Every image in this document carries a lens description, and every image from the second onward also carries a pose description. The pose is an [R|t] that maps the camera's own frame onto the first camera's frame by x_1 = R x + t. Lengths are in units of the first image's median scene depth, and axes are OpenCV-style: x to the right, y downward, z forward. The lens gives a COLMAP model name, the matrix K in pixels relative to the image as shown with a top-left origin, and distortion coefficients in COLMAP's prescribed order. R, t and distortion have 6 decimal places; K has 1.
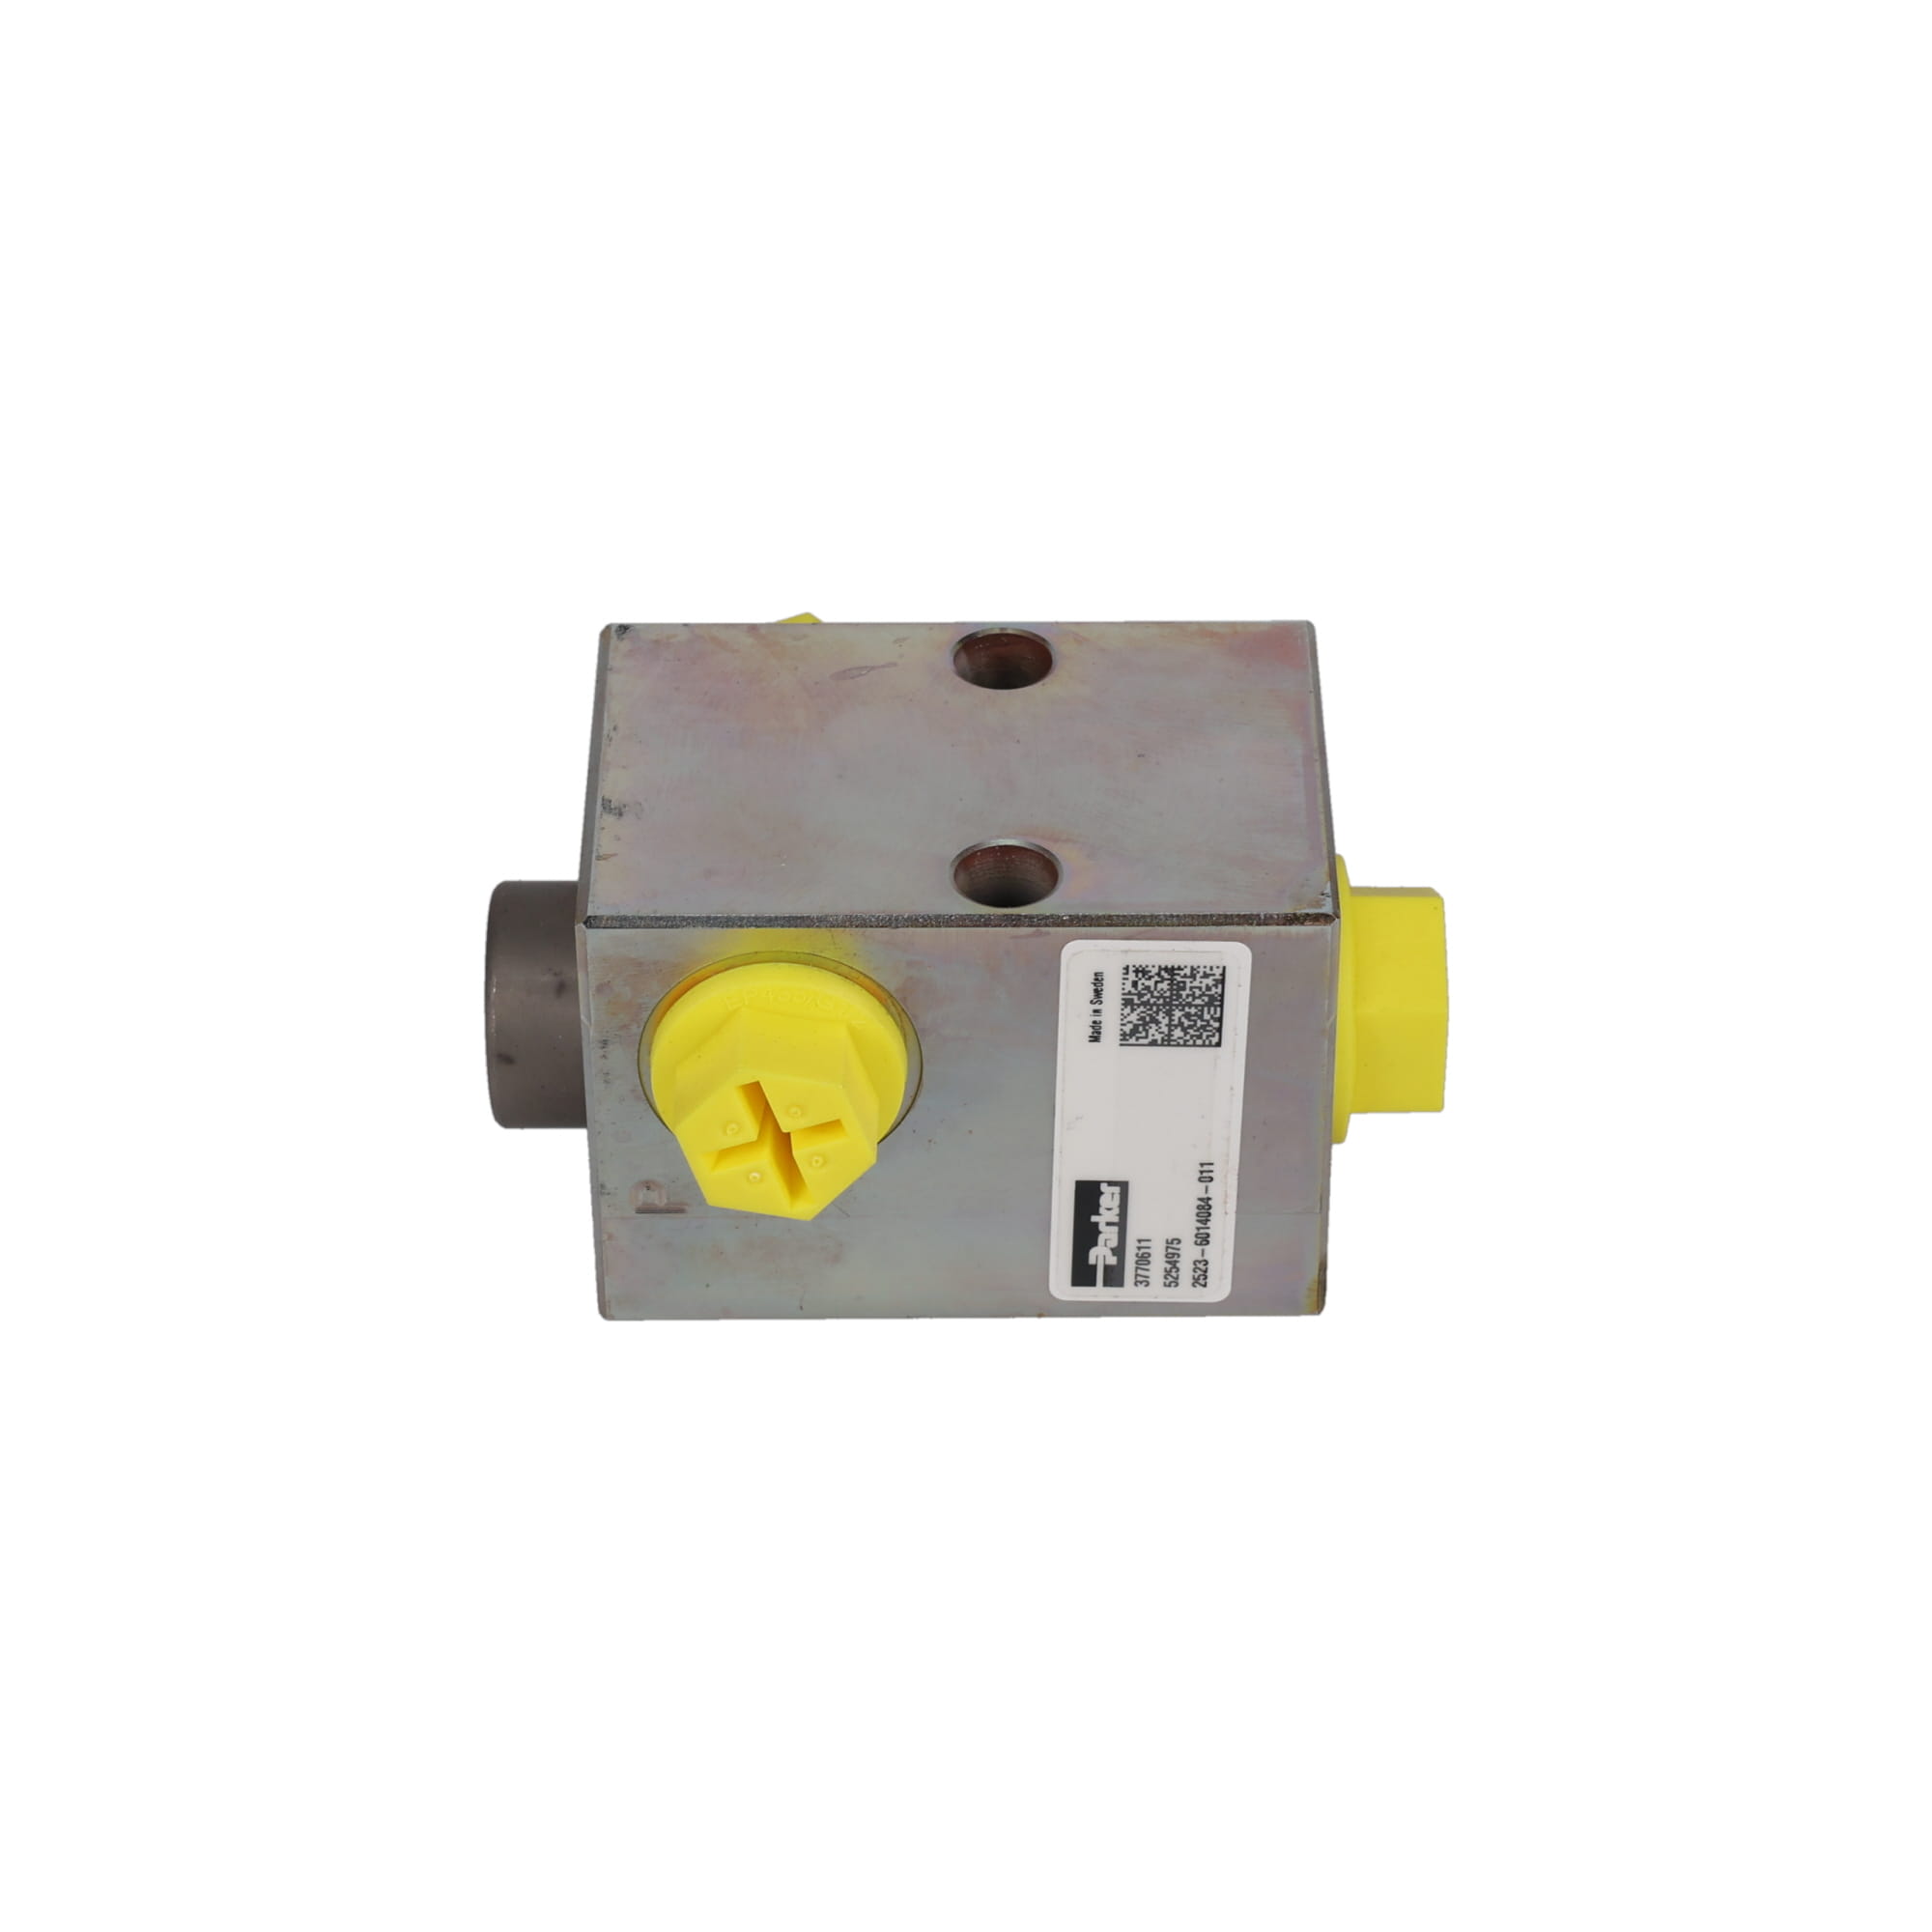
lens RADIAL K [[5970.9, 0, 962.9], [0, 5970.9, 966.9], [0, 0, 1]] dist [0.047680, 0.000000]
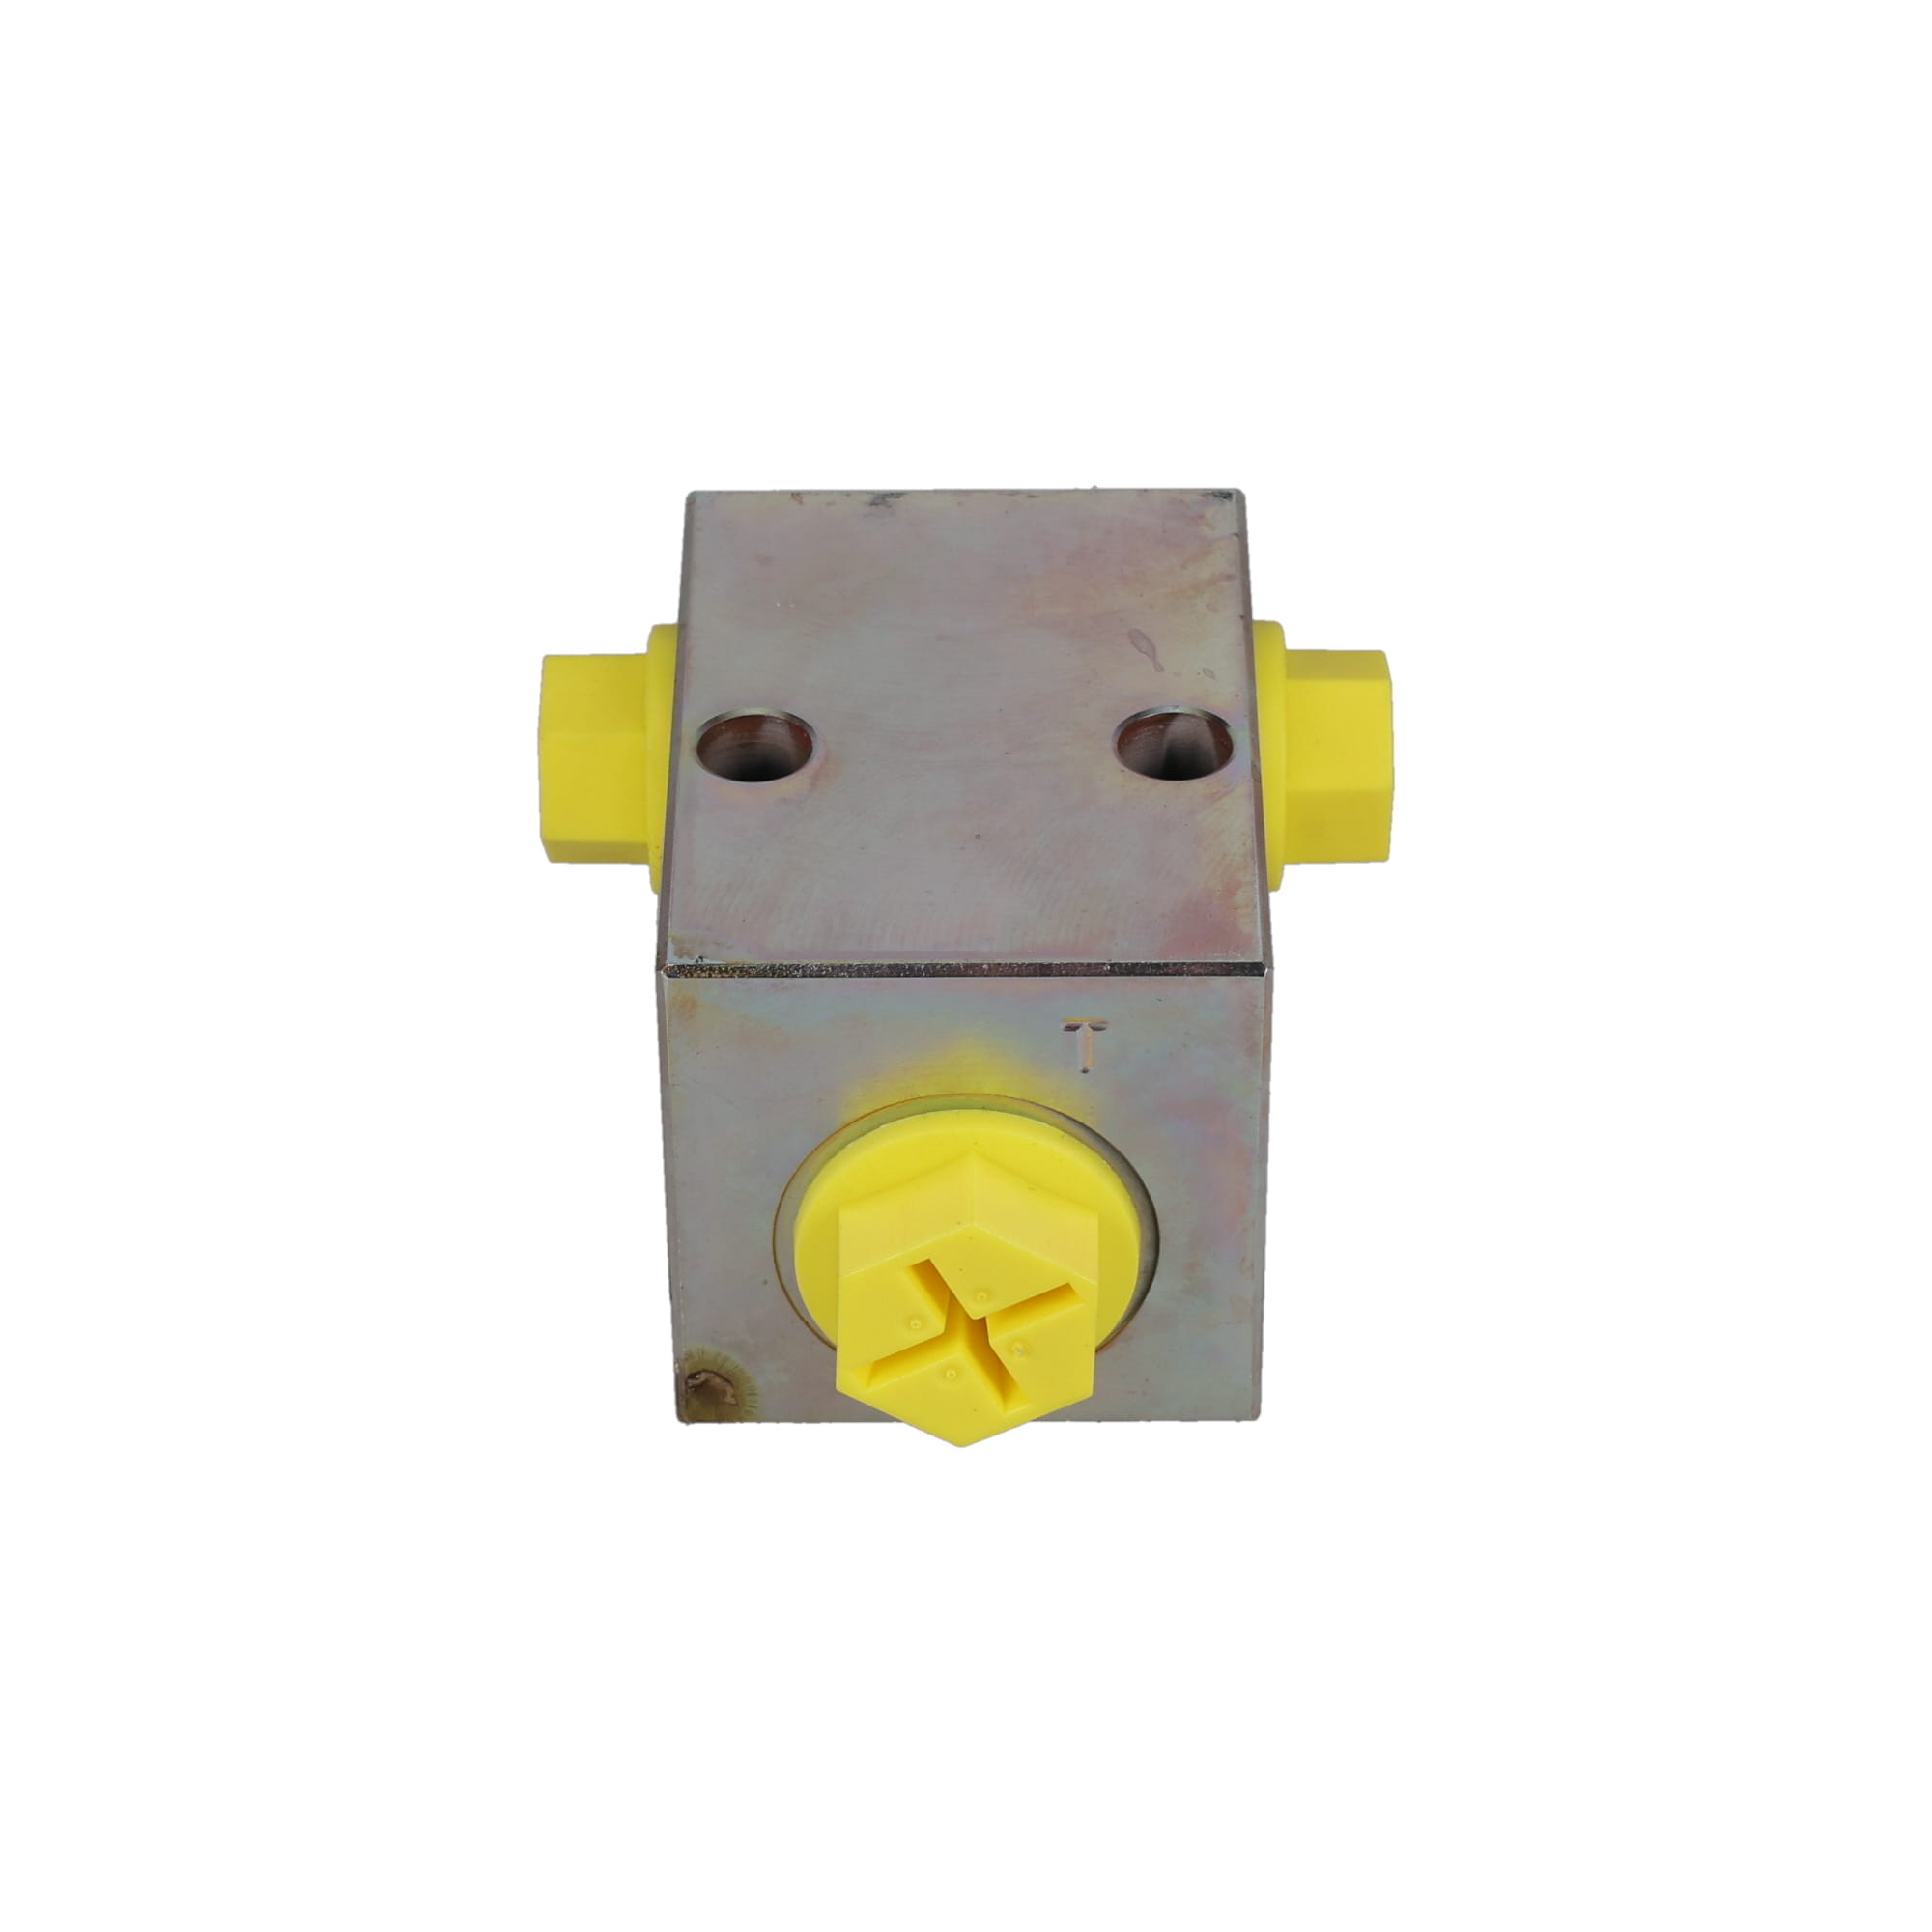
lens RADIAL K [[5970.9, 0, 965.5], [0, 5970.9, 968.7], [0, 0, 1]] dist [0.047680, 0.000000]
pose [[-0.003898, 0.614540, -0.788876, 0.718909], [-0.605579, 0.626327, 0.490906, -0.443820], [0.795776, 0.479640, 0.369711, 0.692018]]
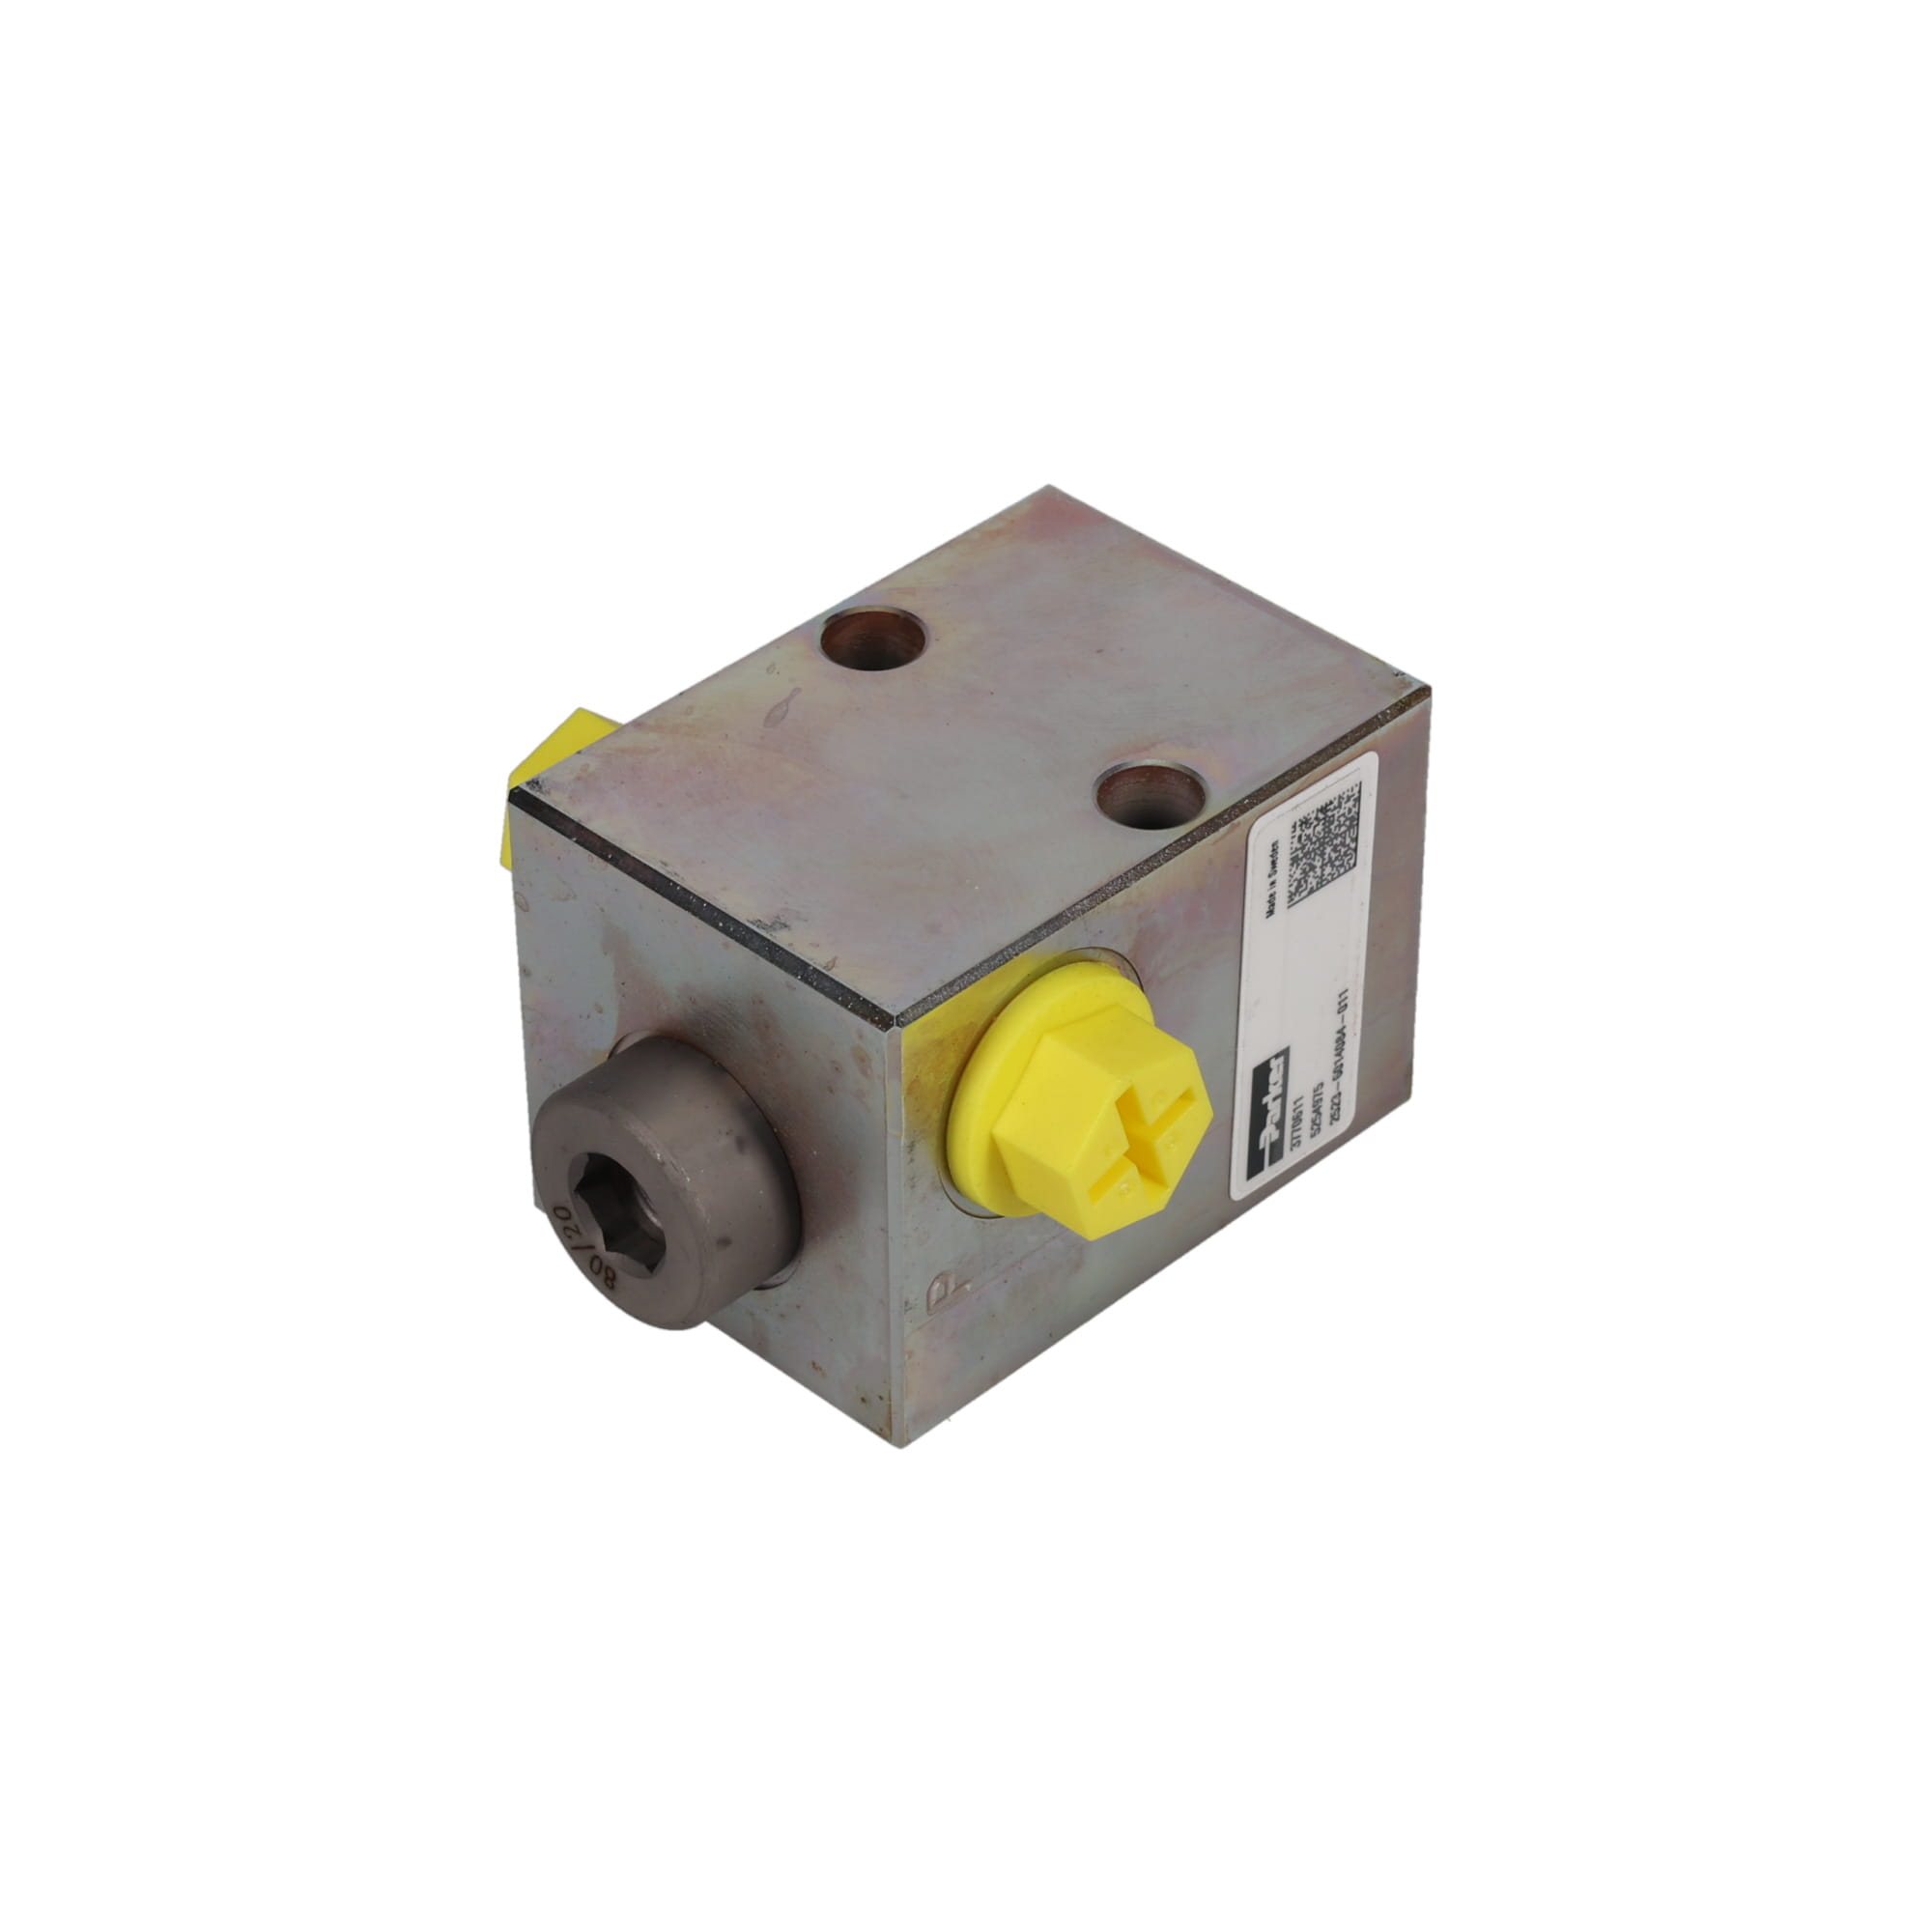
lens RADIAL K [[5970.9, 0, 964.7], [0, 5970.9, 968.5], [0, 0, 1]] dist [0.047680, 0.000000]
pose [[0.701734, -0.434658, 0.564484, -0.552614], [0.434789, 0.888946, 0.143992, -0.138248], [-0.564383, 0.144387, 0.812788, 0.236810]]
